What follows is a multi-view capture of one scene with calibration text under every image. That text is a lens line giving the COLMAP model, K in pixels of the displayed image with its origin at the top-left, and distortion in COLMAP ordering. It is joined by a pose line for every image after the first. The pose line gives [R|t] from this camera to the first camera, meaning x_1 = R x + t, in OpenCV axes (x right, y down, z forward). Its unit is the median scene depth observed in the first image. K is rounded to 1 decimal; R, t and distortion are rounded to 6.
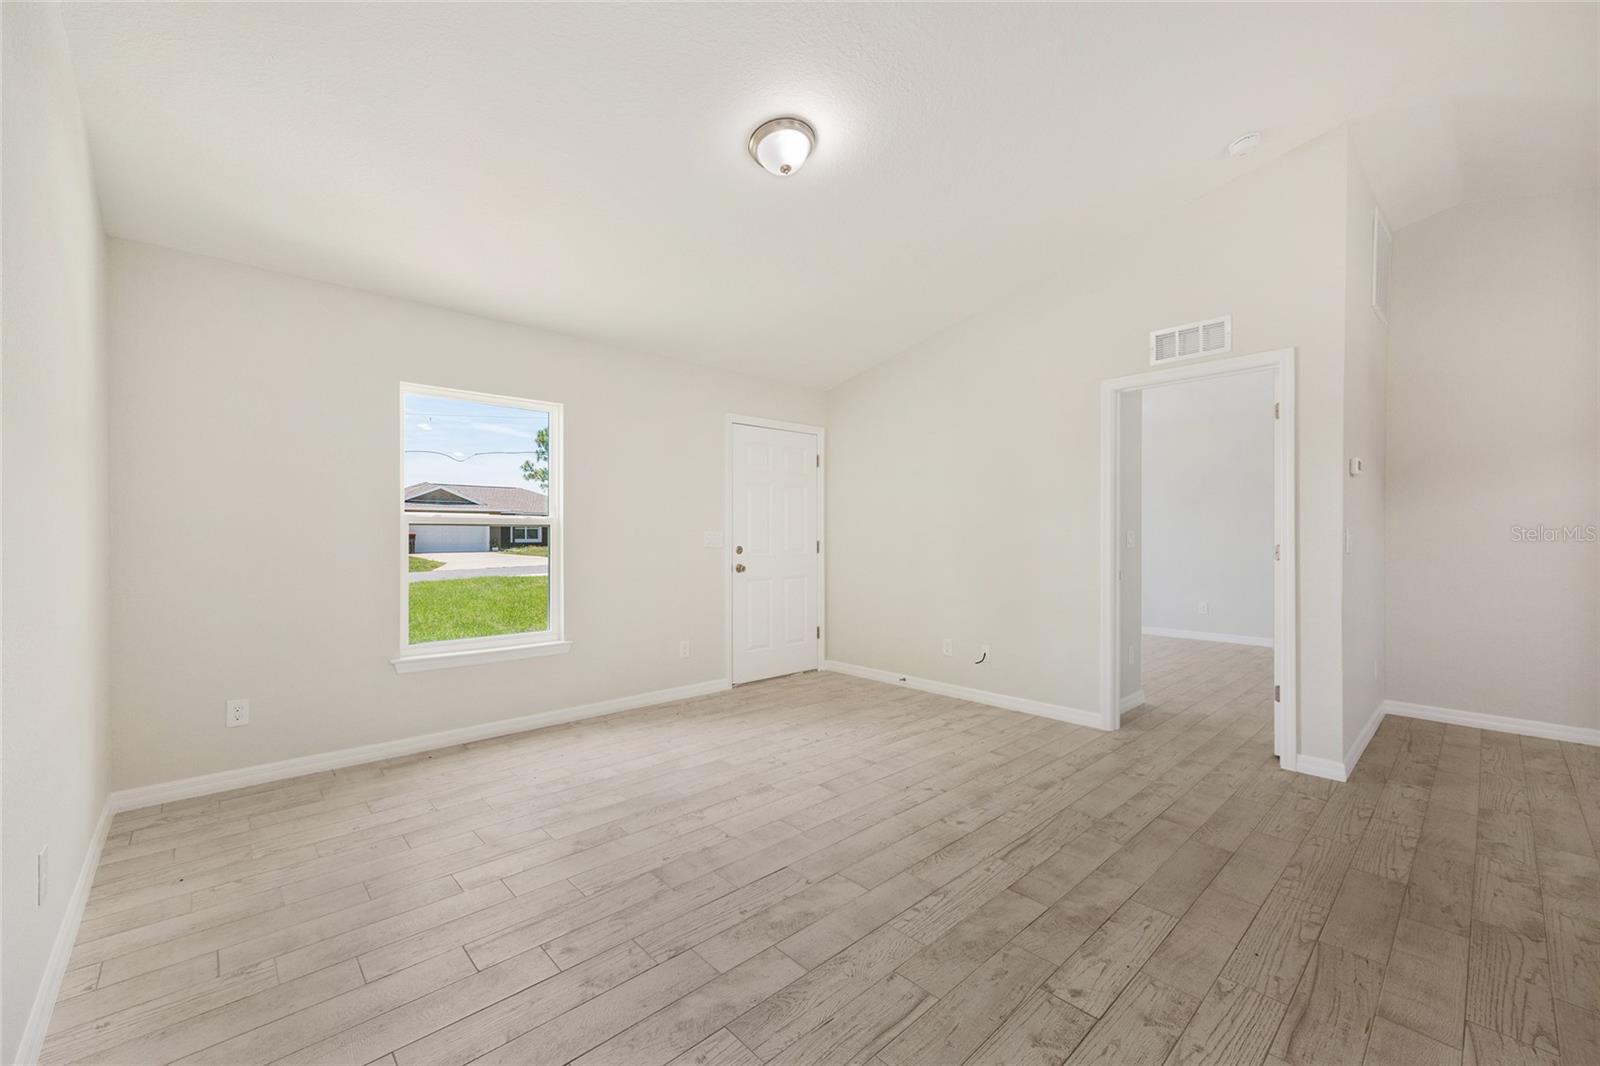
lens RADIAL K [[642.2, 0, 807.4], [0, 642.2, 533.9], [0, 0, 1]] dist [-0.001505, 0.001111]
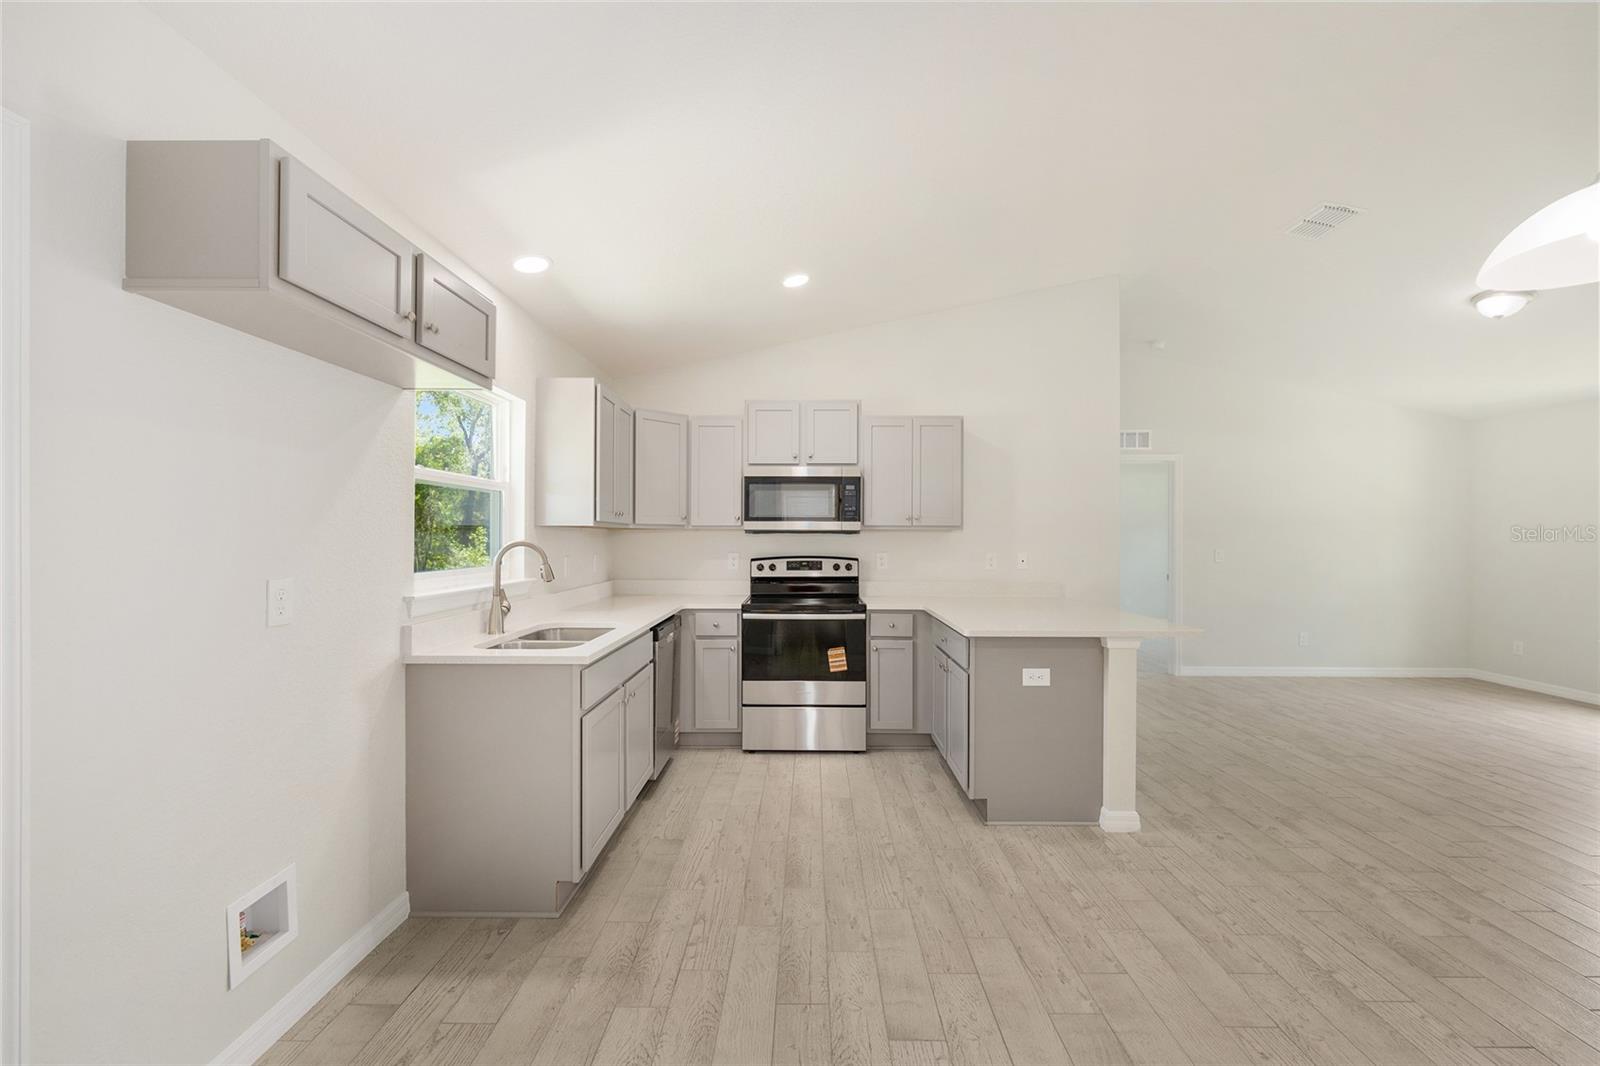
lens RADIAL K [[642.2, 0, 800.4], [0, 642.2, 536.1], [0, 0, 1]] dist [-0.001505, 0.001111]
pose [[-0.693348, -0.004466, -0.720589, 1.837123], [-0.003030, 0.999990, -0.003282, -0.037520], [0.720596, -0.000092, -0.693355, 0.737161]]
